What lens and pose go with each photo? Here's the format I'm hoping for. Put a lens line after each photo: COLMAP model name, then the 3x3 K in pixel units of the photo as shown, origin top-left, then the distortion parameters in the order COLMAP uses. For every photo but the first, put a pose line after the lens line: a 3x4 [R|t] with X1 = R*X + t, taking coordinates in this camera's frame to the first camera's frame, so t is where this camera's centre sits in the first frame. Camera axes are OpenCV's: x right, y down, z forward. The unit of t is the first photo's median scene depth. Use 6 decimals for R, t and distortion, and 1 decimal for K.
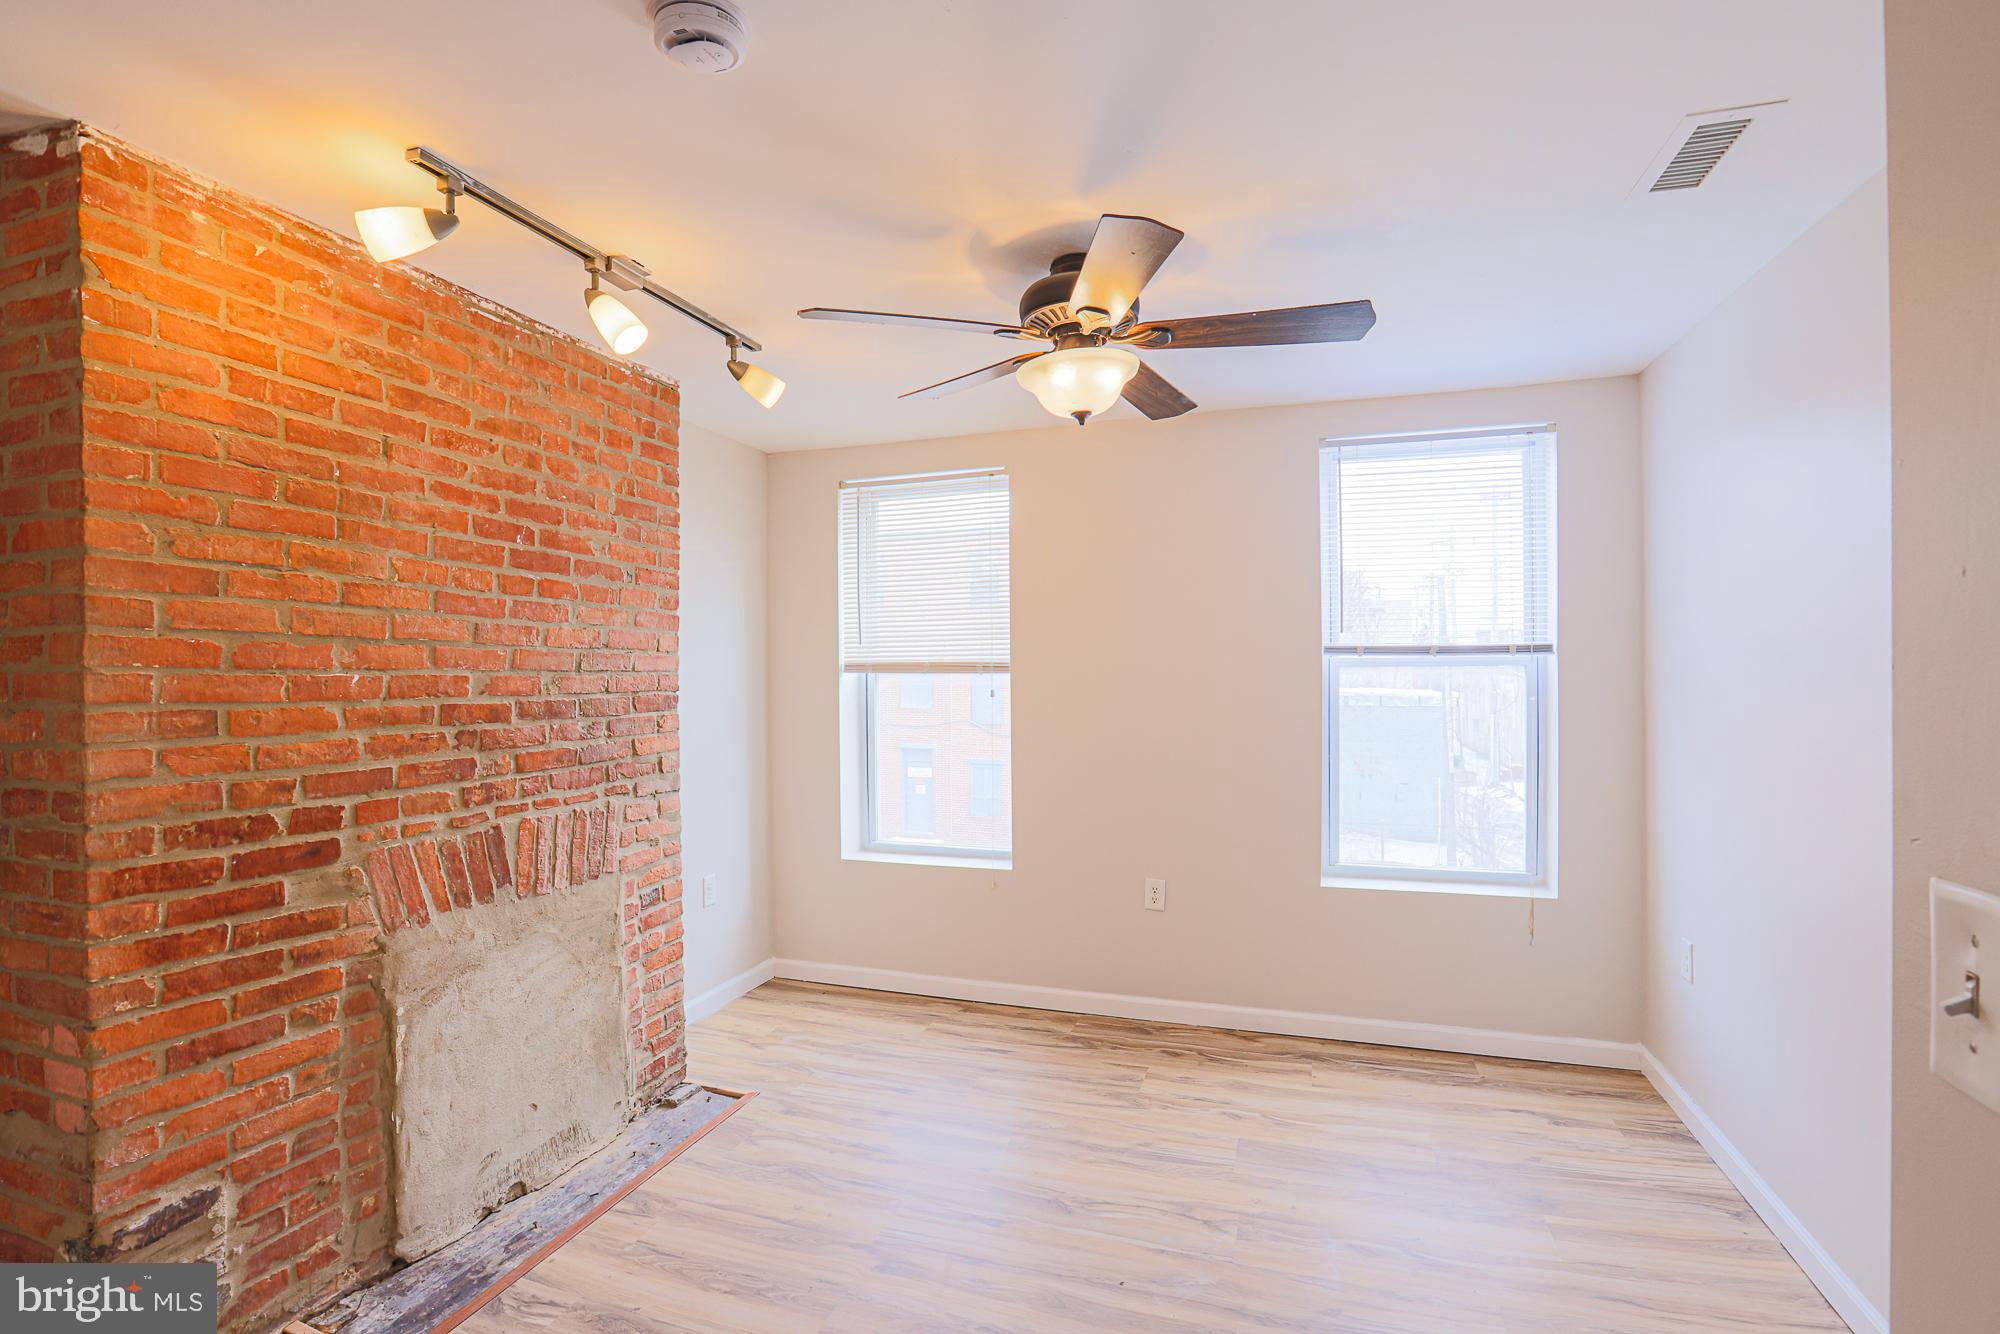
lens RADIAL K [[920.9, 0, 1001.6], [0, 920.9, 656.5], [0, 0, 1]] dist [-0.057678, 0.023911]
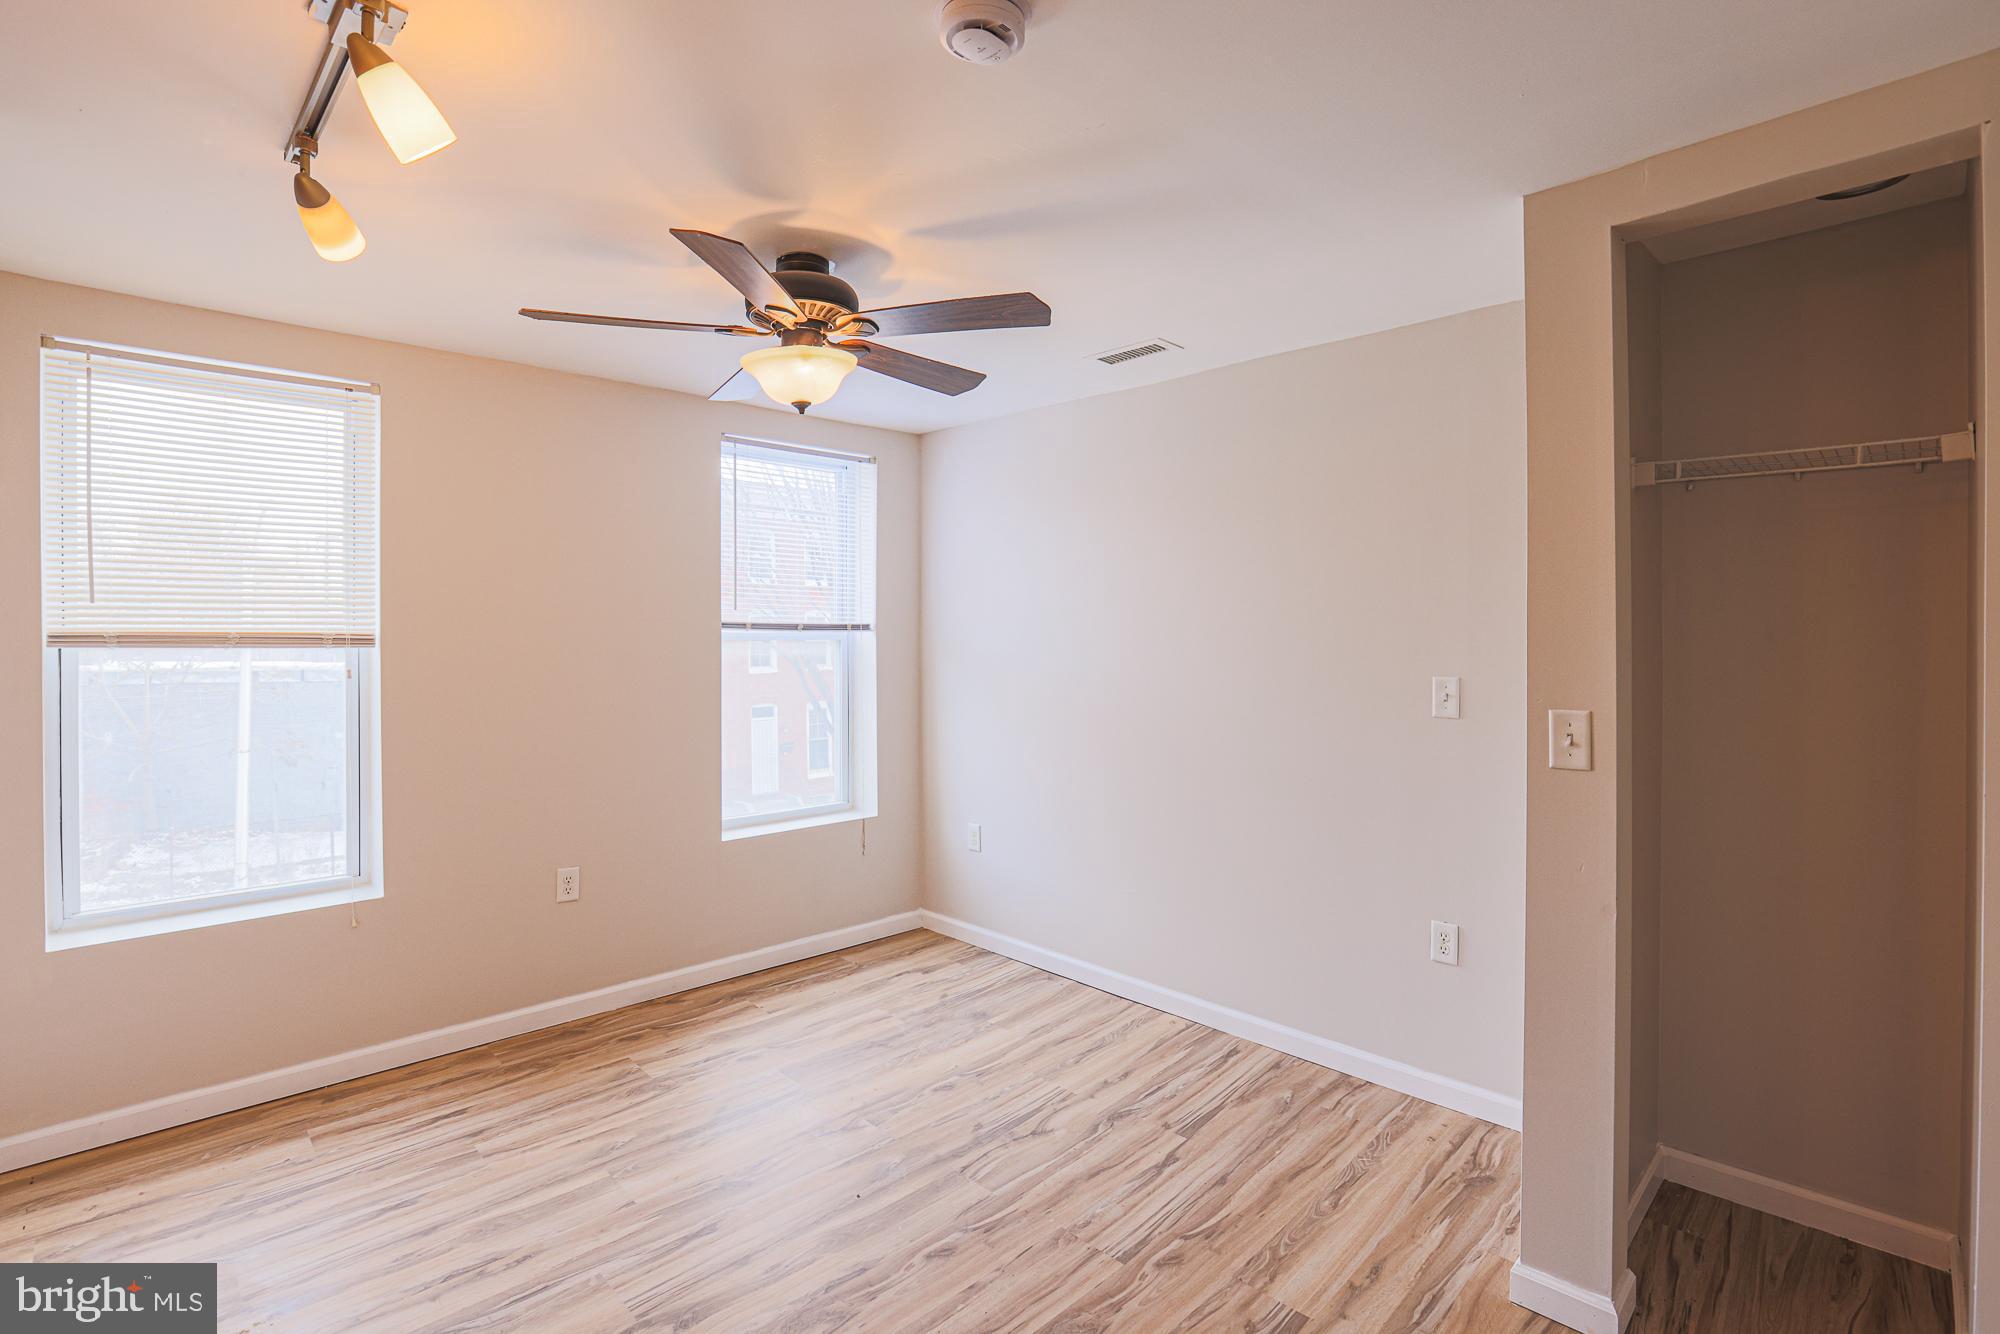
lens RADIAL K [[912.6, 0, 1005.4], [0, 912.6, 616.3], [0, 0, 1]] dist [-0.054441, 0.022501]
pose [[0.475554, 0.025789, 0.879309, -0.658741], [-0.013792, 0.999666, -0.021860, 0.001826], [-0.879579, -0.001731, 0.475750, 0.269350]]
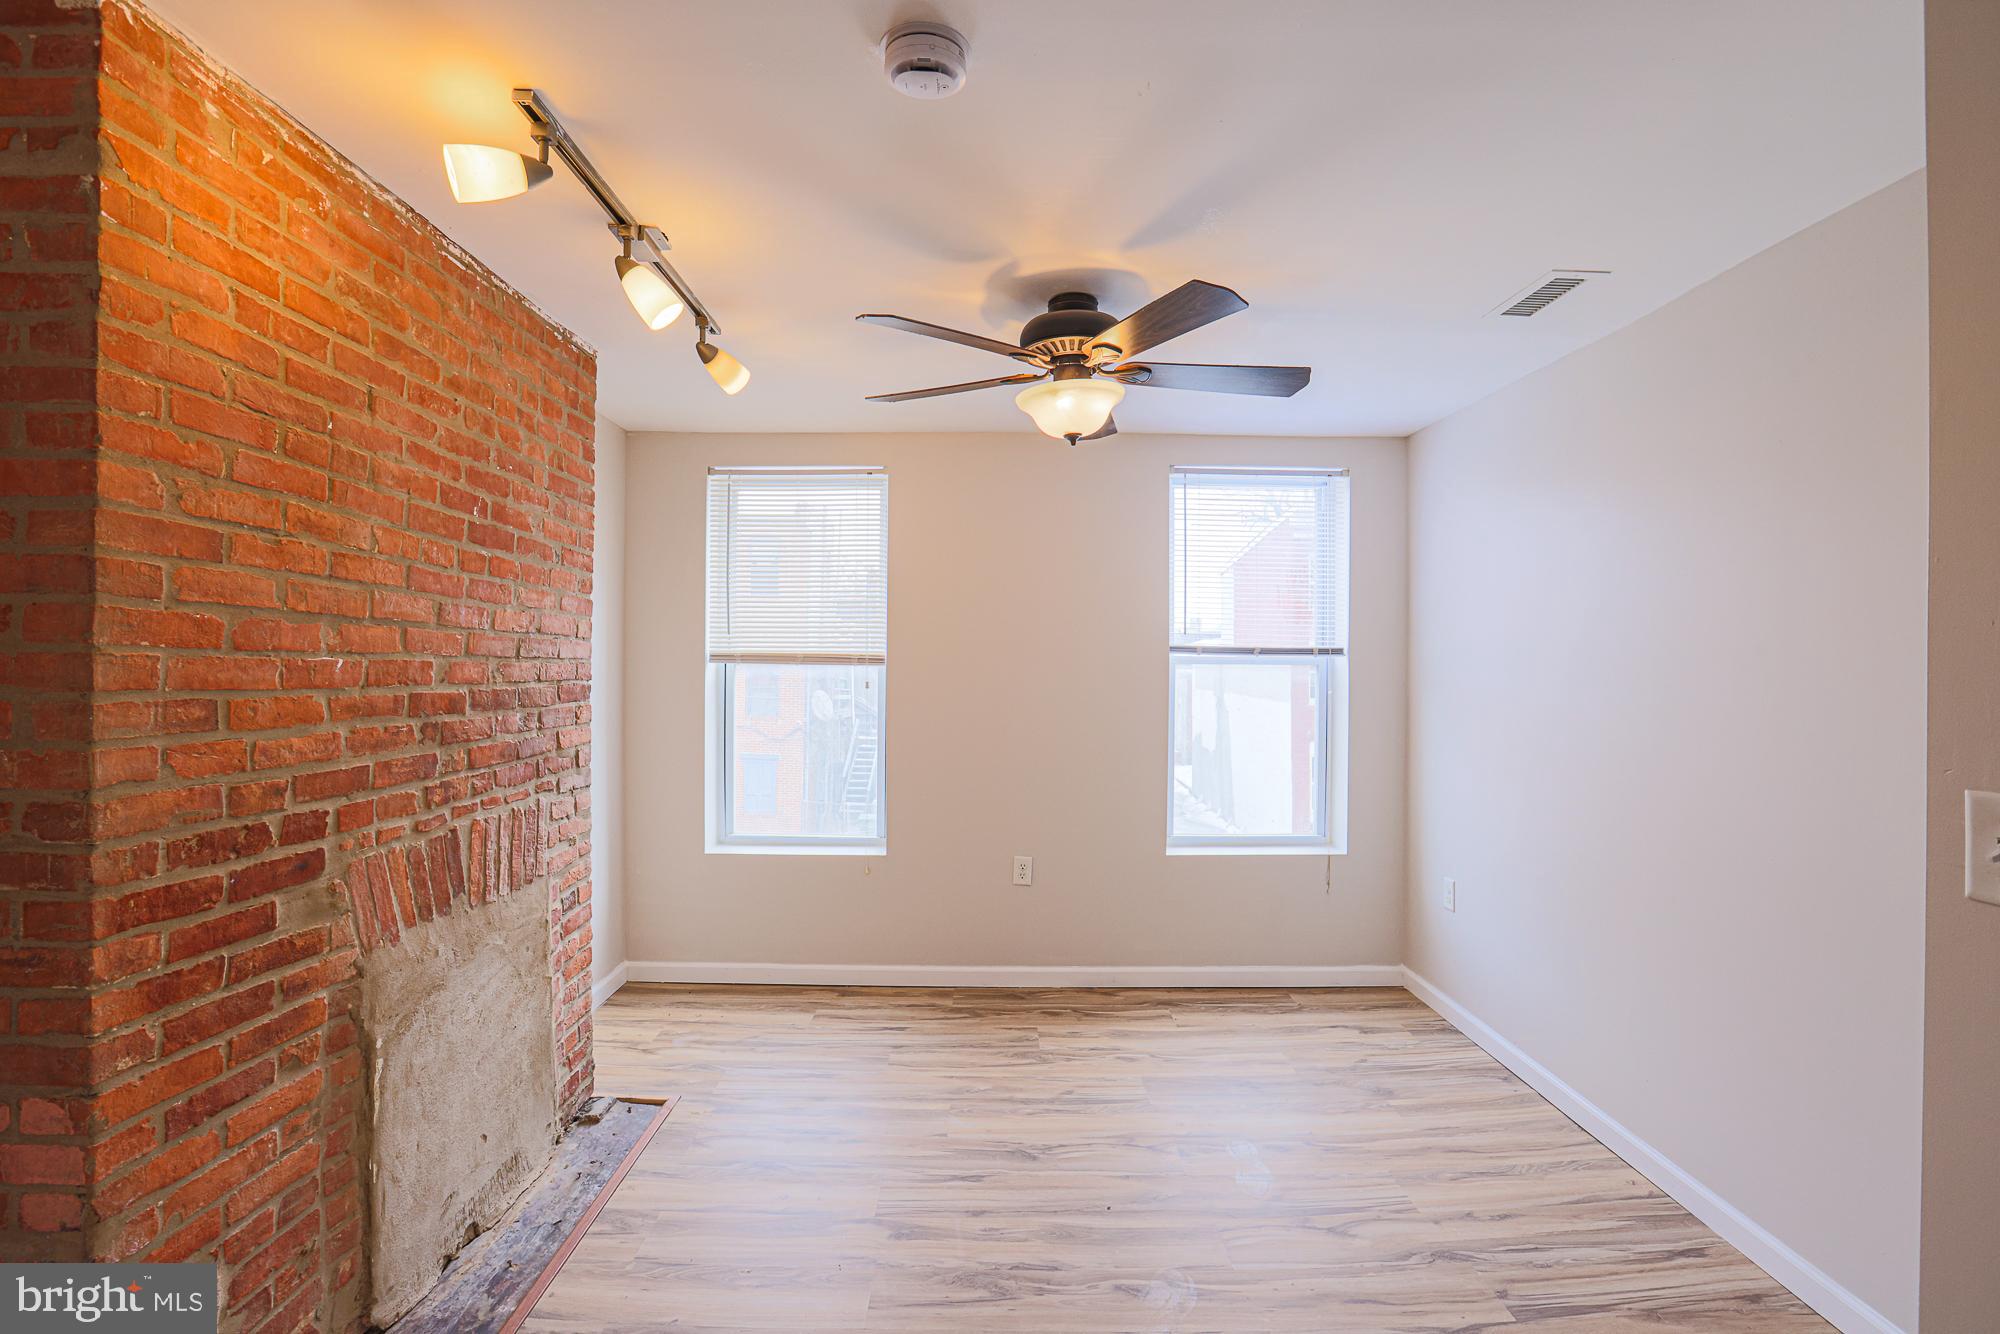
lens RADIAL K [[902.0, 0, 1009.1], [0, 902.0, 643.7], [0, 0, 1]] dist [-0.057249, 0.021033]
pose [[0.945159, 0.021477, 0.325904, -0.308709], [-0.019467, 0.999766, -0.009430, 0.000712], [-0.326030, 0.002569, 0.945356, -0.008668]]
